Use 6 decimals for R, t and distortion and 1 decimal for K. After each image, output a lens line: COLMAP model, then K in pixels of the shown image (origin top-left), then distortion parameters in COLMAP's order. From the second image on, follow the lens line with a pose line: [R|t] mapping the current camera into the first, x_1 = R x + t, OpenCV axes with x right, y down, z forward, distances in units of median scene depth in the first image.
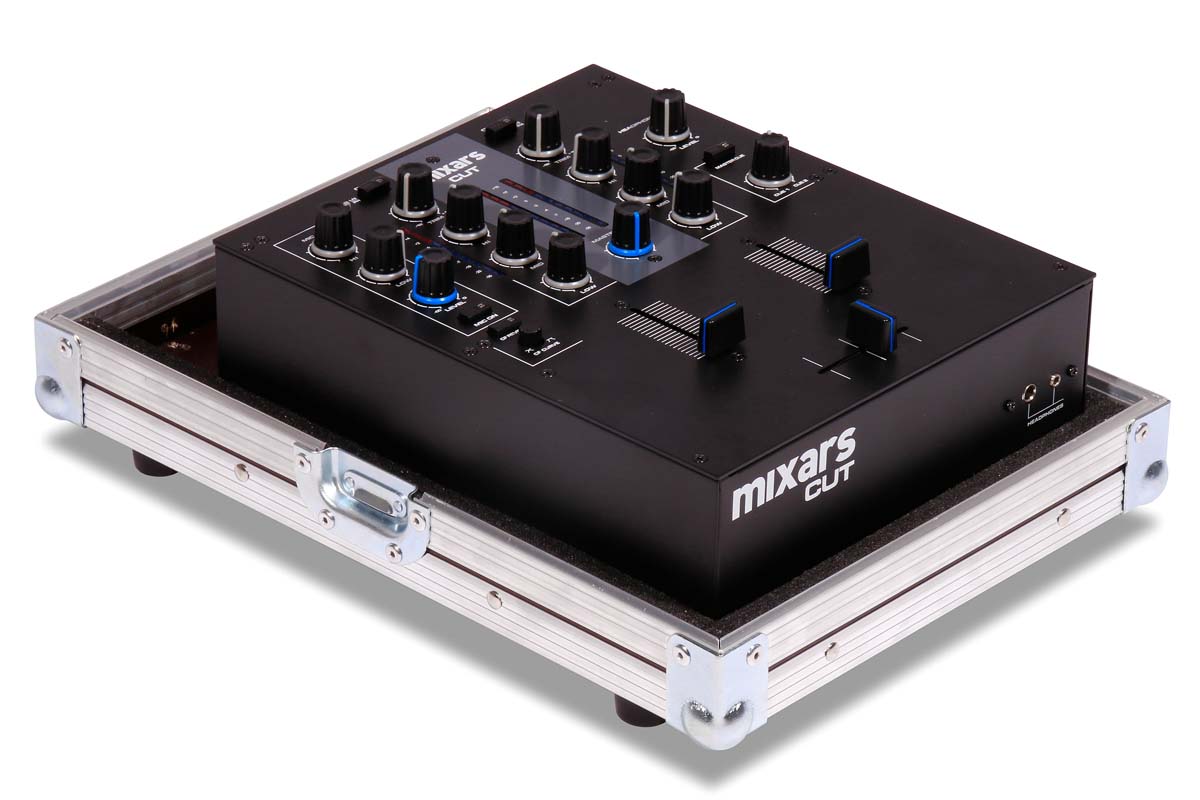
lens RADIAL K [[5574.6, 0, 571.9], [0, 5574.6, 399.5], [0, 0, 1]] dist [0.462101, 5.236376]
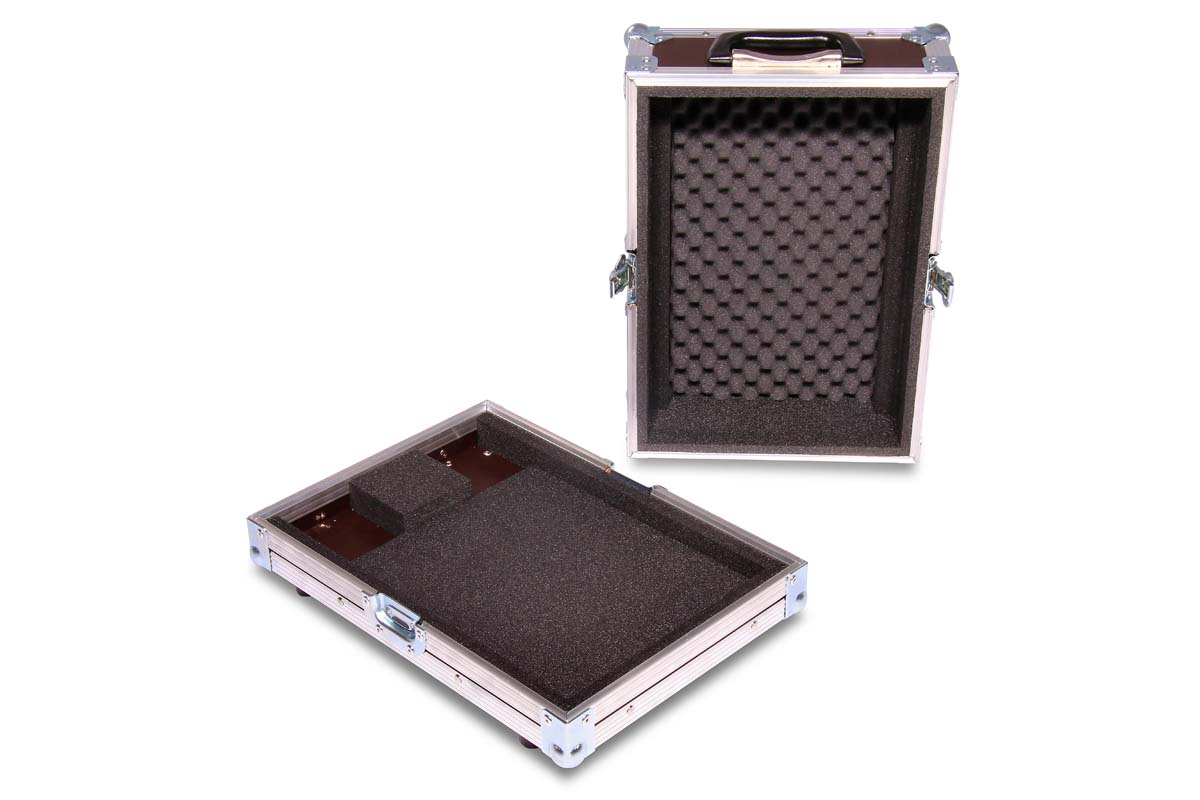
lens RADIAL K [[1759.7, 0, 600.0], [0, 1759.7, 400.0], [0, 0, 1]] dist [0.044145, 0.036855]
pose [[0.999573, -0.006789, -0.028415, 0.052155], [0.006932, 0.999964, 0.004949, -0.061965], [0.028380, -0.005144, 0.999584, 0.382520]]
